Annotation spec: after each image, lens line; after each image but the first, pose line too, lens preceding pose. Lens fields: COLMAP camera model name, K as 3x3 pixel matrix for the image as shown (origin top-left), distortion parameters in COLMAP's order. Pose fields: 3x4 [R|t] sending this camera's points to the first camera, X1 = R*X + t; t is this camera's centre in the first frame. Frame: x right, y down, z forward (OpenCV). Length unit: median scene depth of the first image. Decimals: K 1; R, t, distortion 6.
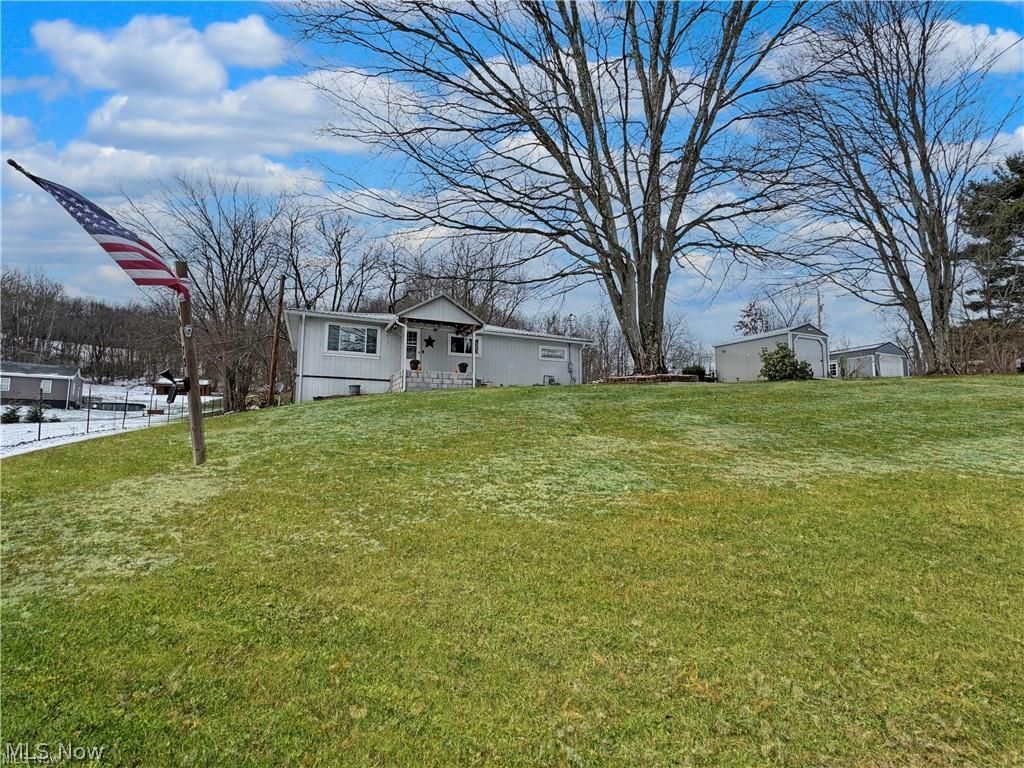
lens RADIAL K [[447.1, 0, 514.0], [0, 447.1, 380.5], [0, 0, 1]] dist [-0.001588, 0.000166]
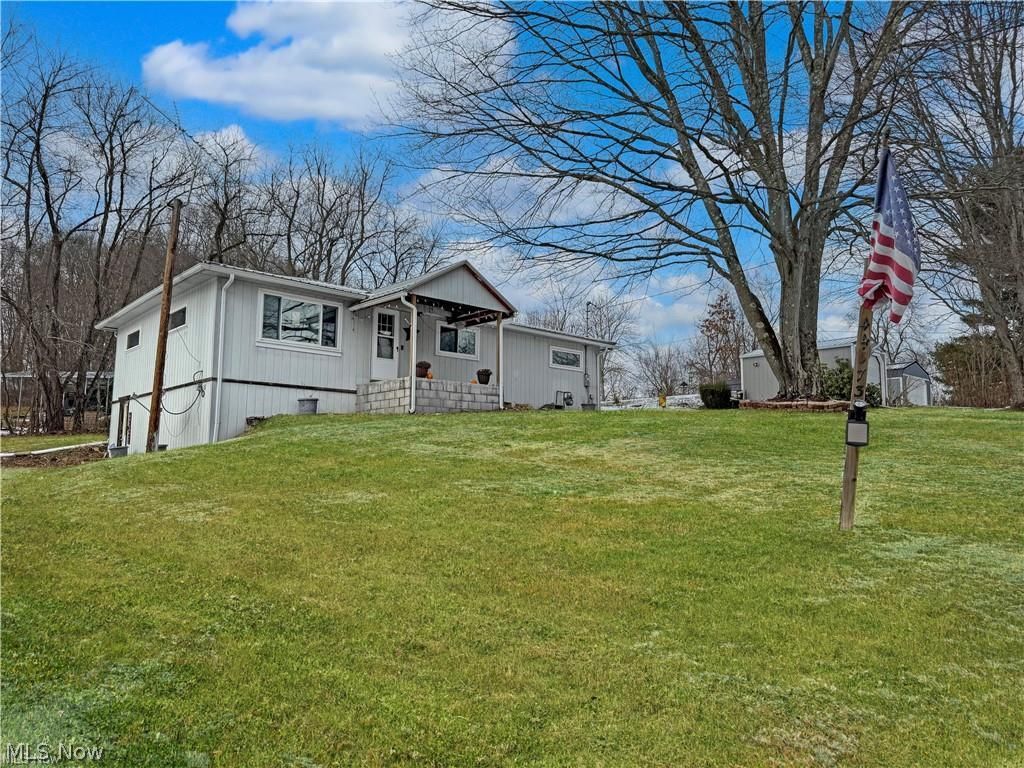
lens RADIAL K [[718.2, 0, 512.6], [0, 718.2, 381.6], [0, 0, 1]] dist [0.052747, 0.000863]
pose [[0.952711, 0.038492, 0.301429, -0.386786], [-0.033969, 0.999218, -0.020234, -0.002076], [-0.301972, 0.009038, 0.953274, -0.002557]]
